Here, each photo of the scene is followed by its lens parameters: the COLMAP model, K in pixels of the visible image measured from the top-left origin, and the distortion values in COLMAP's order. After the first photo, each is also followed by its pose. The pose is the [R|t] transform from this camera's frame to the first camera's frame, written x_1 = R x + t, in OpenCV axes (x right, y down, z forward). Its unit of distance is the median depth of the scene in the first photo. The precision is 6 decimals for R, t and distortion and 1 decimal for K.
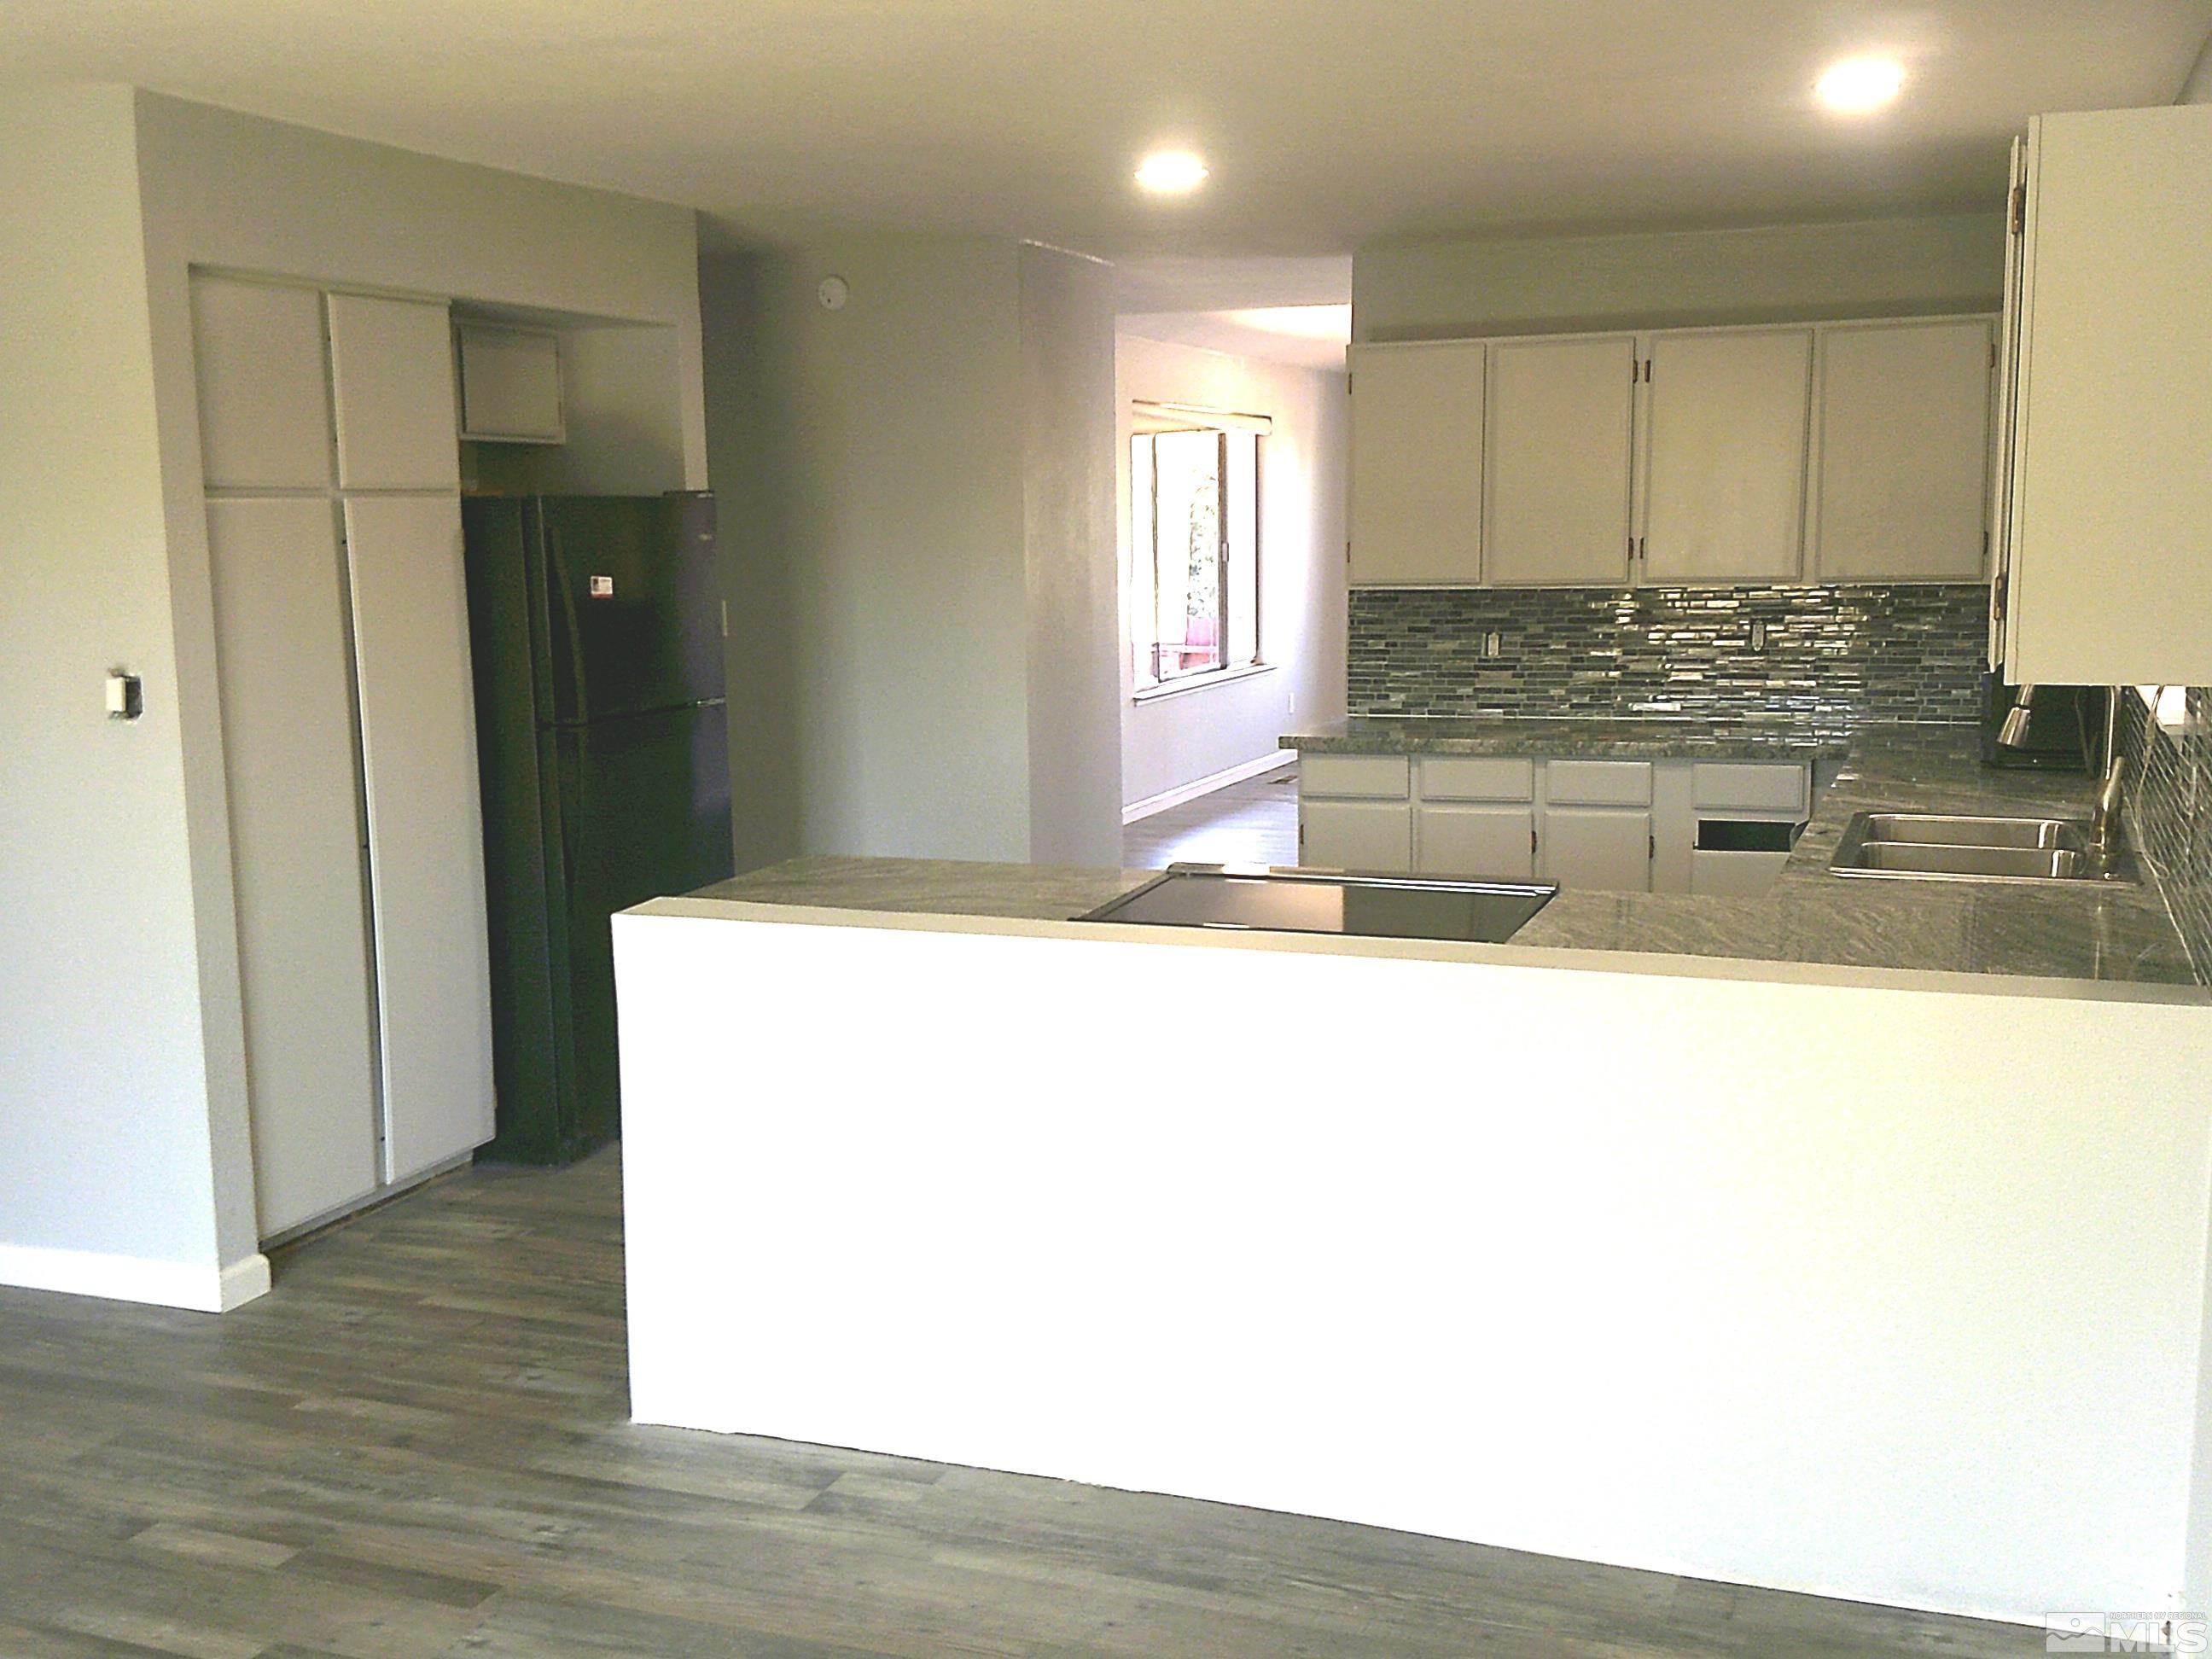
lens RADIAL K [[2332.9, 0, 1019.6], [0, 2332.9, 861.6], [0, 0, 1]] dist [0.048018, 0.000000]
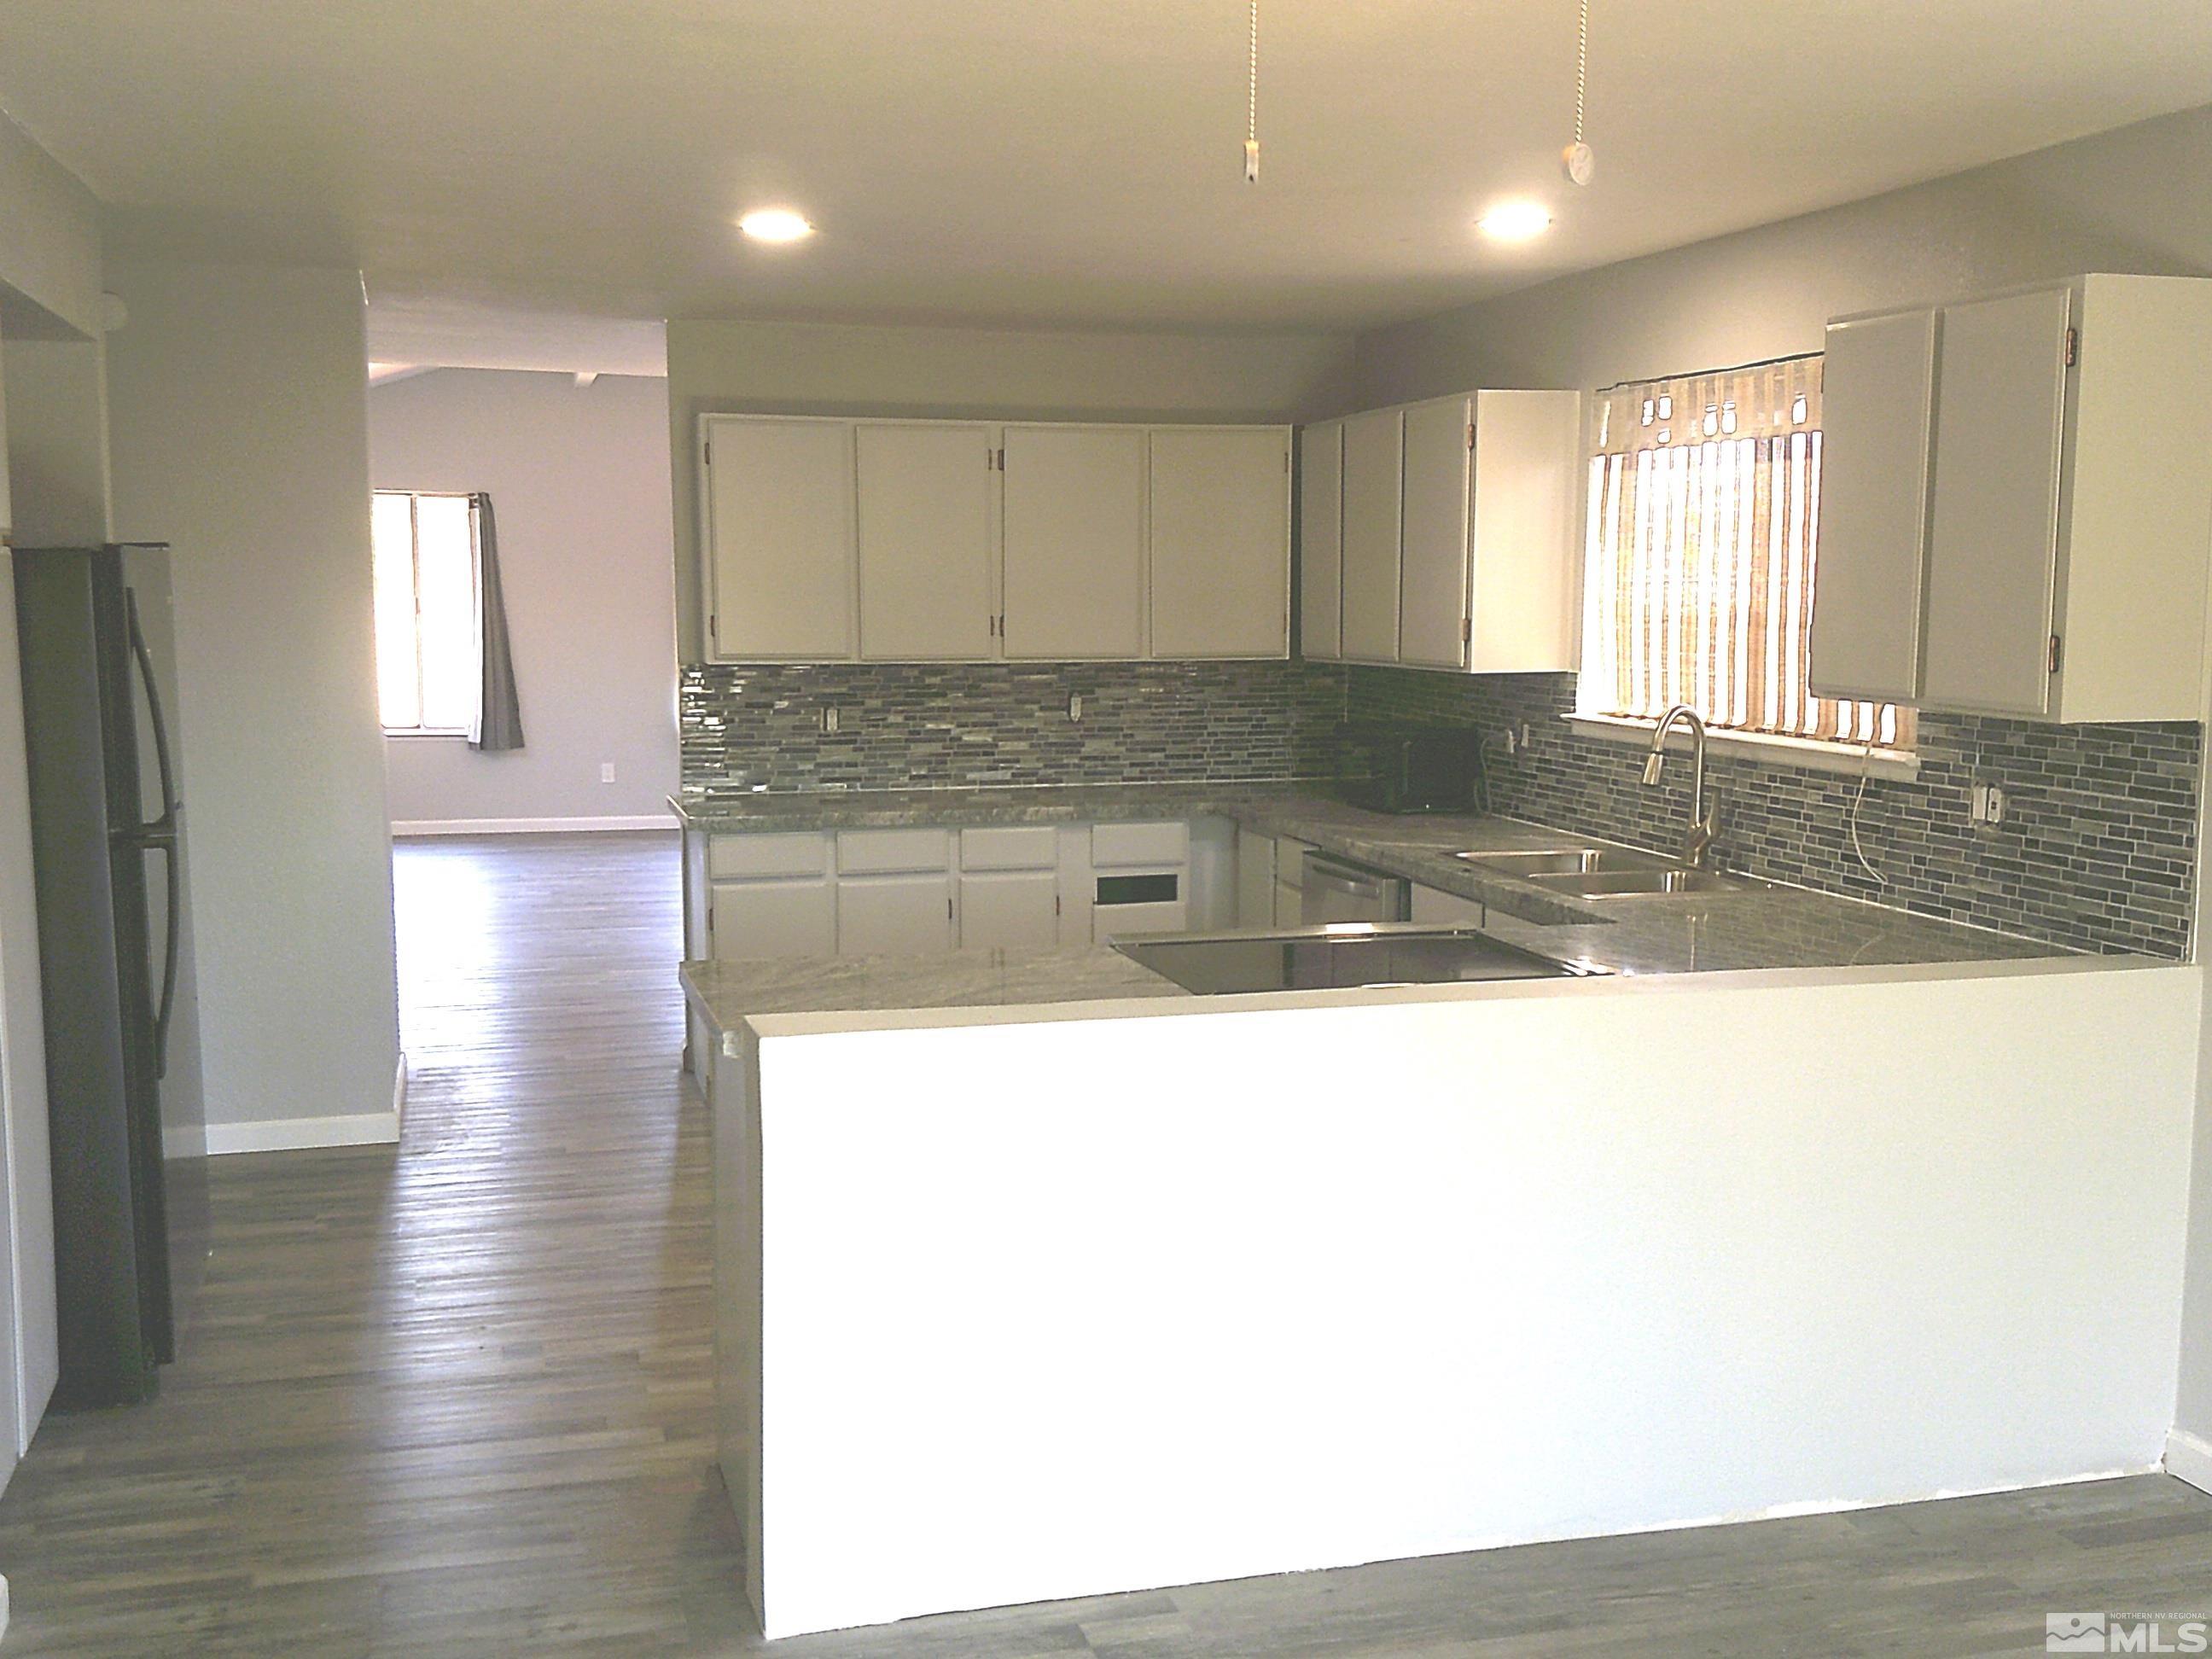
lens RADIAL K [[2332.9, 0, 1103.4], [0, 2332.9, 834.5], [0, 0, 1]] dist [0.048018, 0.000000]
pose [[0.795867, -0.047878, 0.603576, -0.336024], [0.077054, 0.996772, -0.022535, -0.012582], [-0.600549, 0.064443, 0.796987, 0.140919]]
